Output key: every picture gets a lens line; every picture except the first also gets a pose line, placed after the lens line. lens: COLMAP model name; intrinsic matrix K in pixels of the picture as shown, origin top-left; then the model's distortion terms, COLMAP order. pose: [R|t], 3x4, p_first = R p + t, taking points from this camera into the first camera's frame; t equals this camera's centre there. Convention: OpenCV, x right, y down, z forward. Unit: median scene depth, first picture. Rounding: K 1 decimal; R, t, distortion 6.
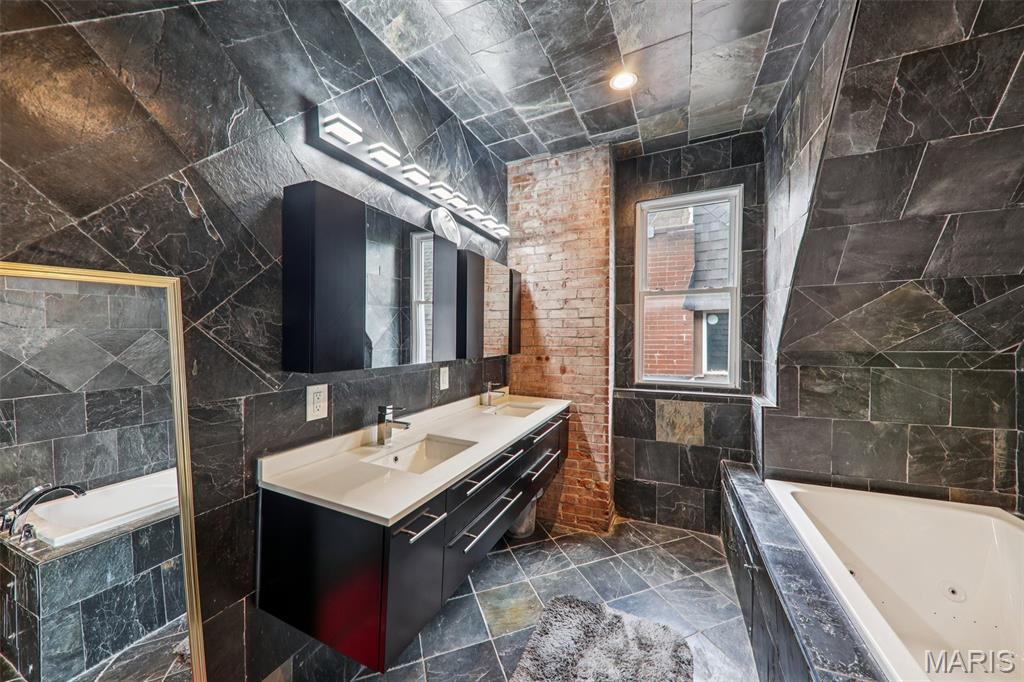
lens RADIAL K [[353.3, 0, 498.2], [0, 353.3, 340.1], [0, 0, 1]] dist [0.020943, -0.005786]
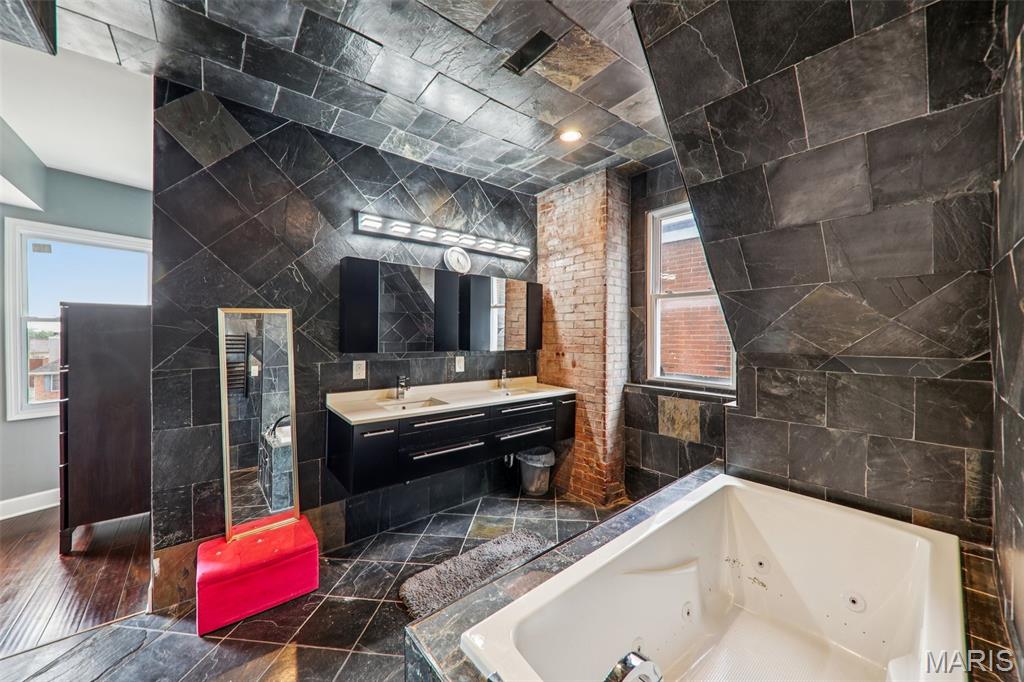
lens RADIAL K [[353.3, 0, 498.2], [0, 353.3, 340.1], [0, 0, 1]] dist [0.020943, -0.005786]
pose [[0.899255, 0.015771, -0.437141, 0.601991], [-0.012643, 0.999869, 0.010066, -0.006300], [0.437243, -0.003526, 0.899337, -0.223517]]
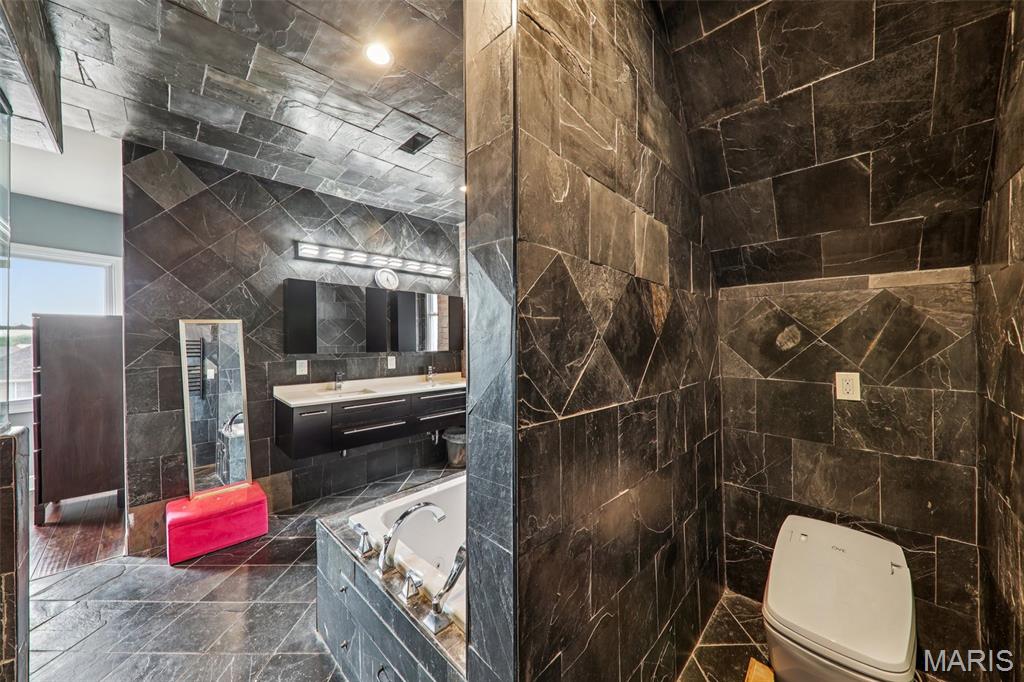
lens RADIAL K [[347.5, 0, 510.7], [0, 347.5, 347.3], [0, 0, 1]] dist [0.009981, -0.000109]
pose [[0.942235, 0.011680, -0.334748, 0.980589], [-0.005095, 0.999776, 0.020544, -0.007490], [0.334913, -0.017652, 0.942084, -0.443819]]
